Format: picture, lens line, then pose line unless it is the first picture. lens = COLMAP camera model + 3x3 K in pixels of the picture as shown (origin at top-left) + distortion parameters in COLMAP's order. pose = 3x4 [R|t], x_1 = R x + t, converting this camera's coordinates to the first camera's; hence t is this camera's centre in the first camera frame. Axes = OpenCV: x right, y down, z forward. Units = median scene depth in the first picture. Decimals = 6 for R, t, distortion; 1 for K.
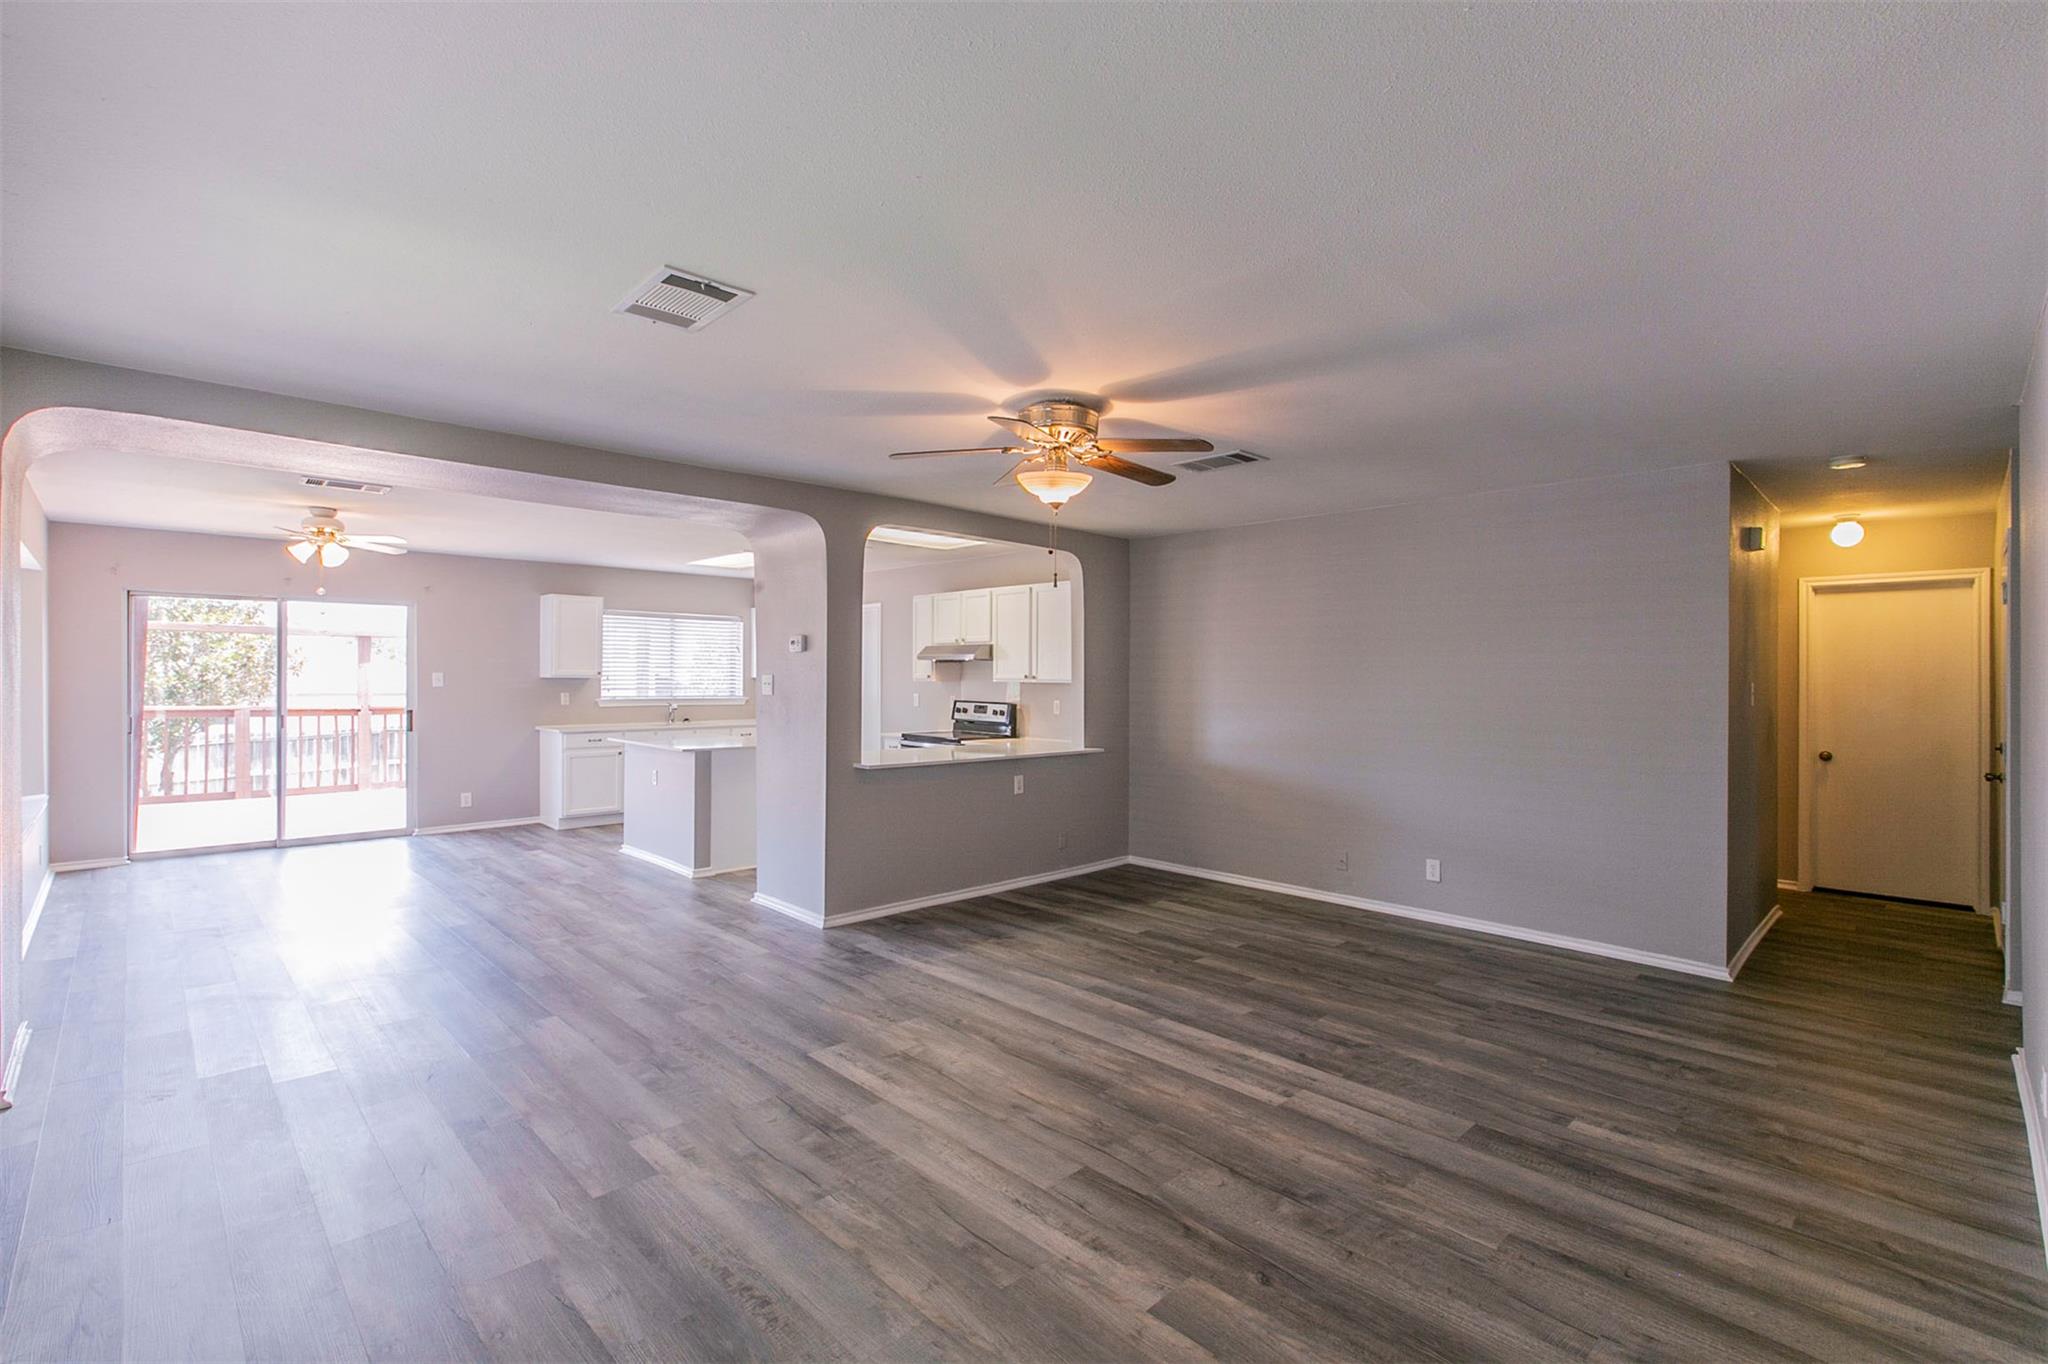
lens RADIAL K [[919.8, 0, 1023.0], [0, 919.8, 669.5], [0, 0, 1]] dist [0.001327, 0.000126]
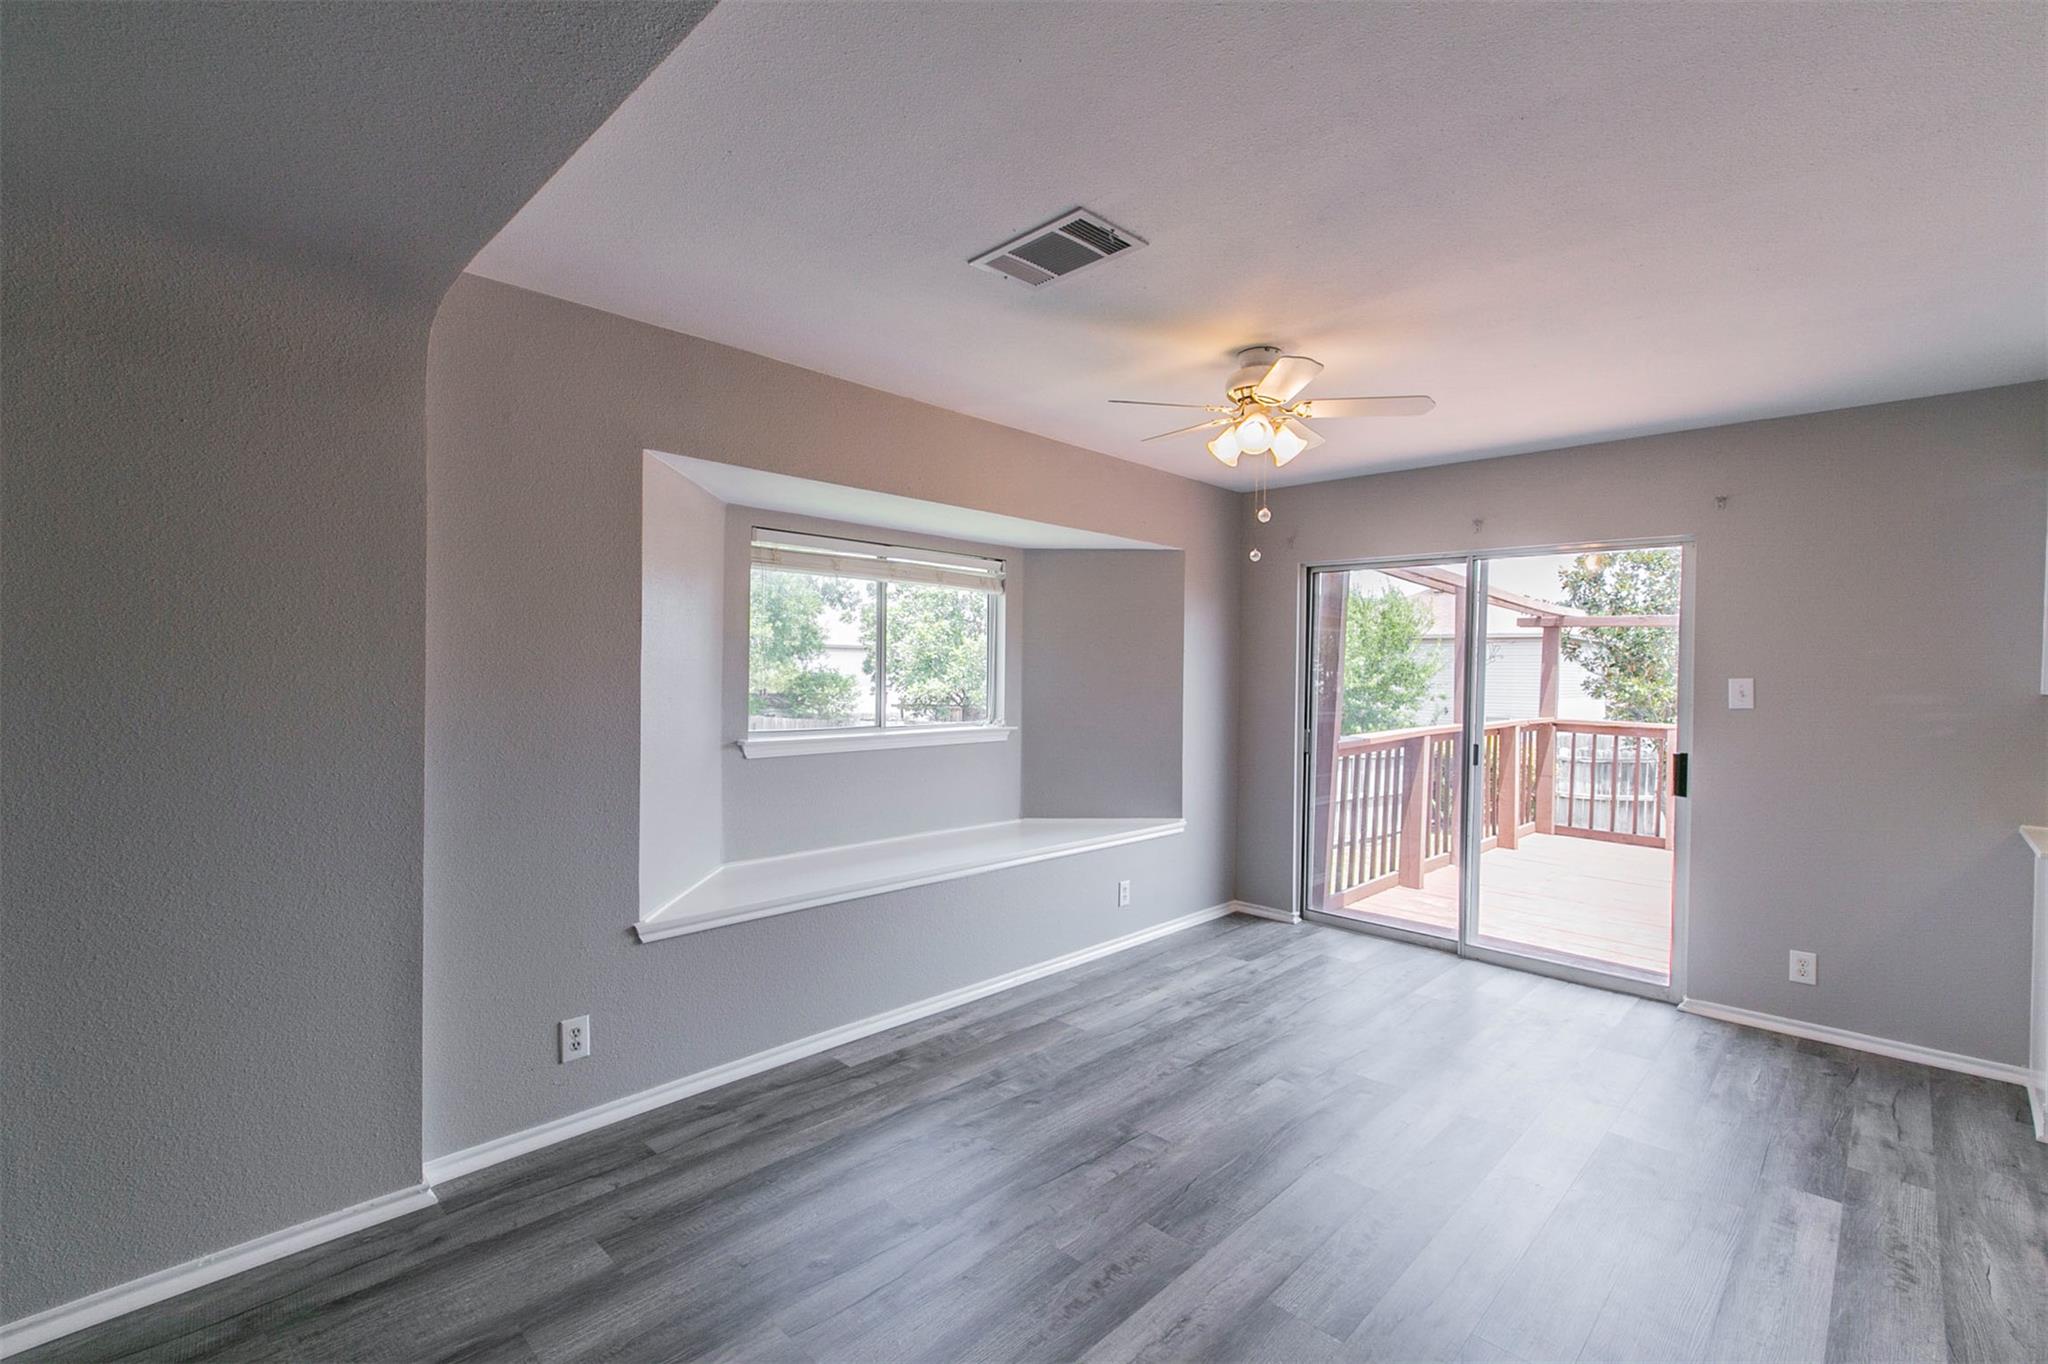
lens RADIAL K [[919.4, 0, 1017.9], [0, 919.4, 699.2], [0, 0, 1]] dist [0.000745, -0.000258]
pose [[0.022974, 0.027510, -0.999357, -0.175906], [-0.008086, 0.999594, 0.027331, 0.004113], [0.999703, 0.007453, 0.023187, 0.611133]]
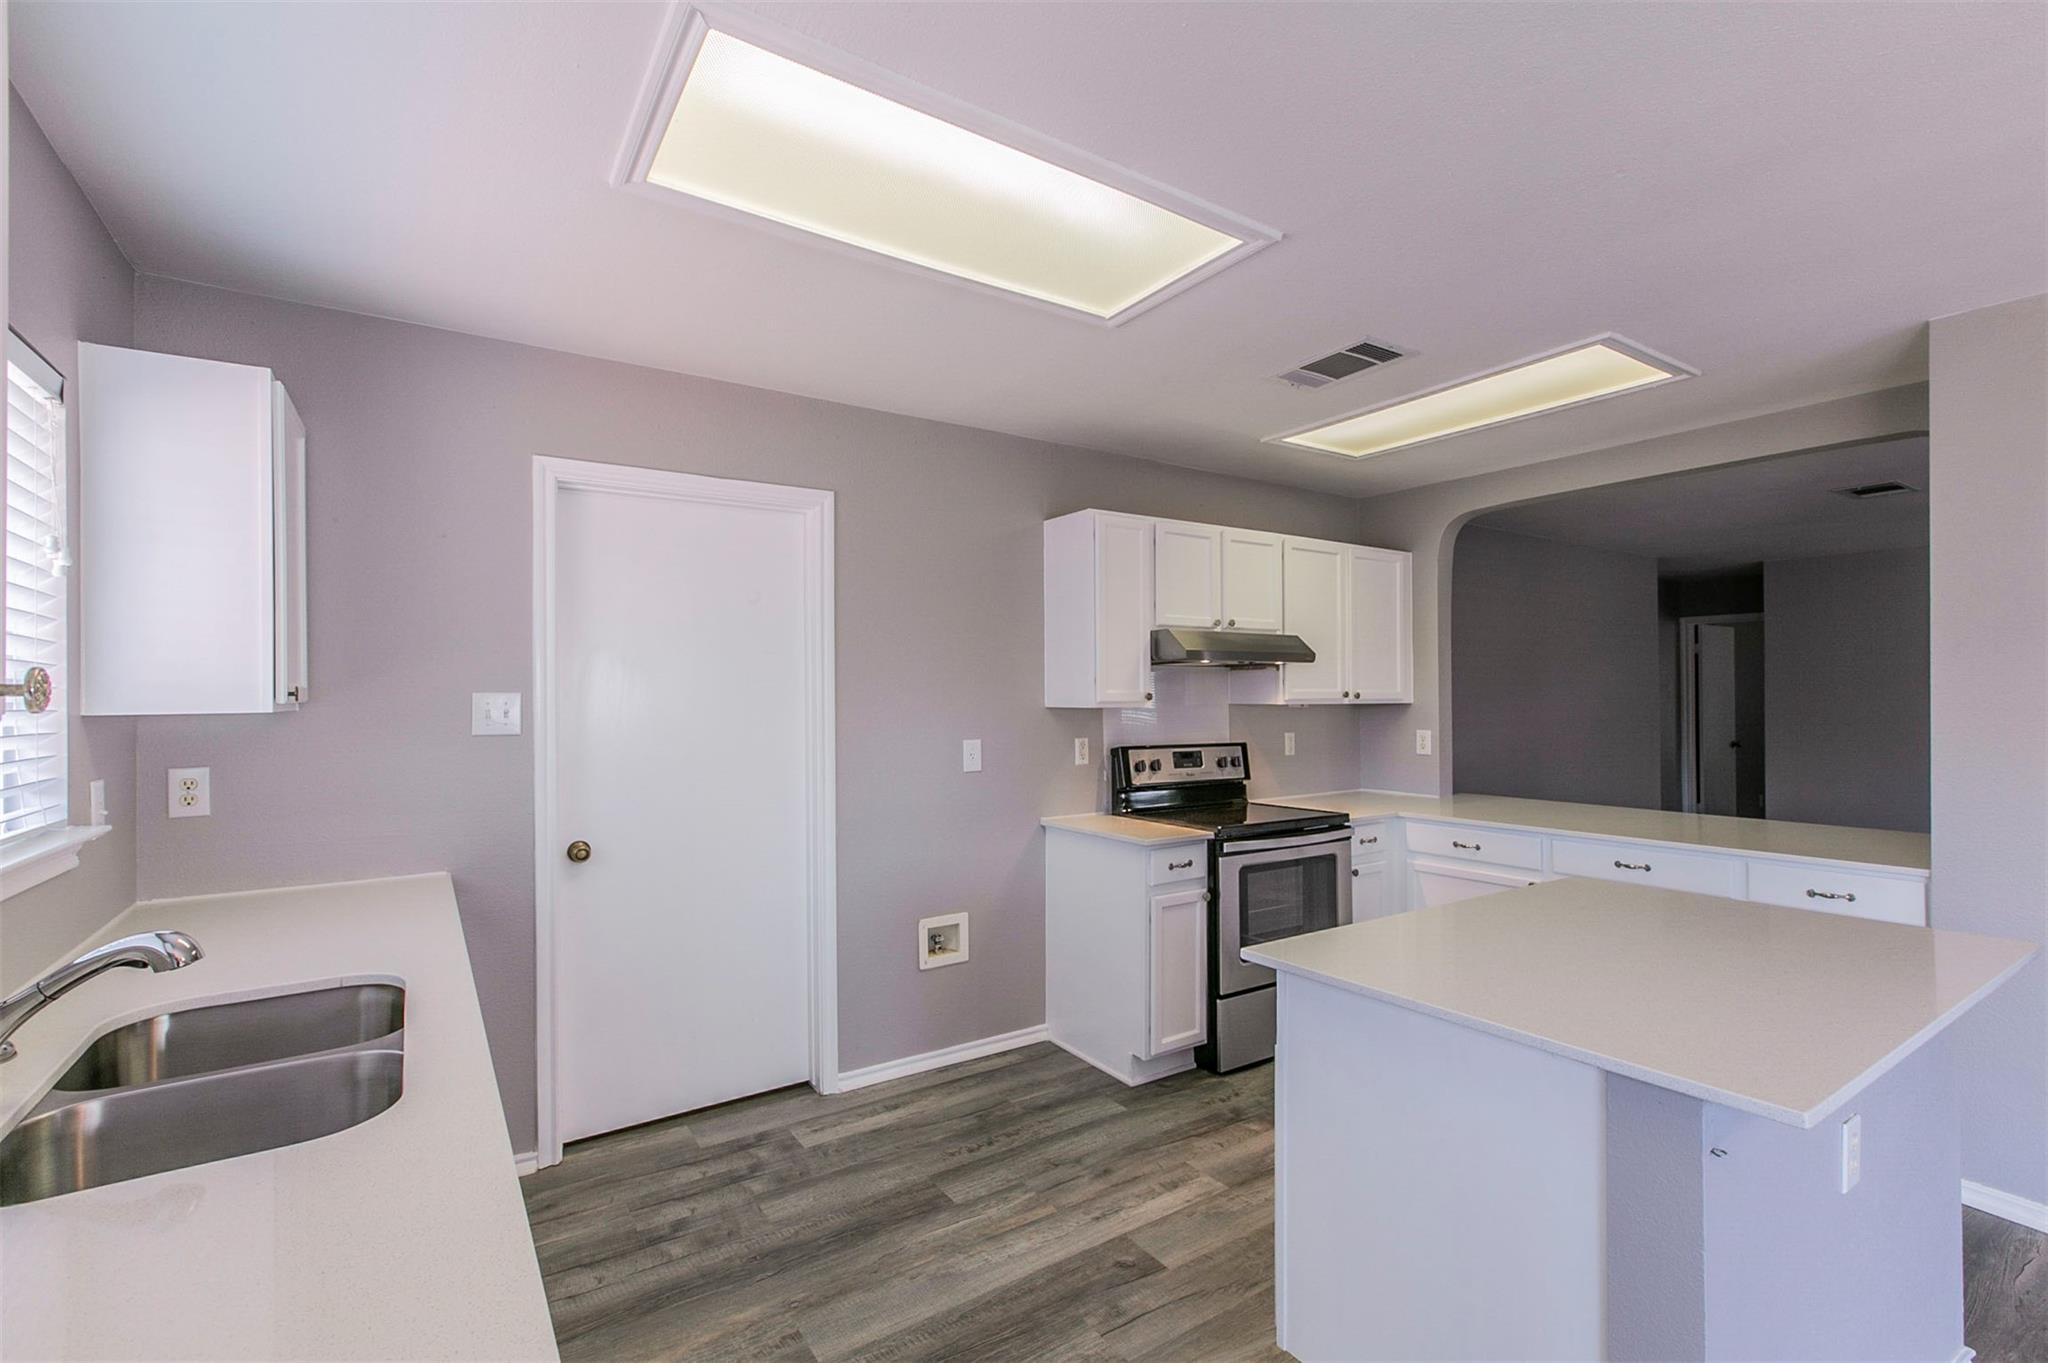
lens RADIAL K [[921.2, 0, 1024.4], [0, 921.2, 687.2], [0, 0, 1]] dist [-0.000105, 0.000022]
pose [[0.191021, -0.002962, 0.981581, -0.539969], [-0.001535, 0.999993, 0.003317, 0.001617], [-0.981585, -0.002141, 0.191015, 0.951500]]
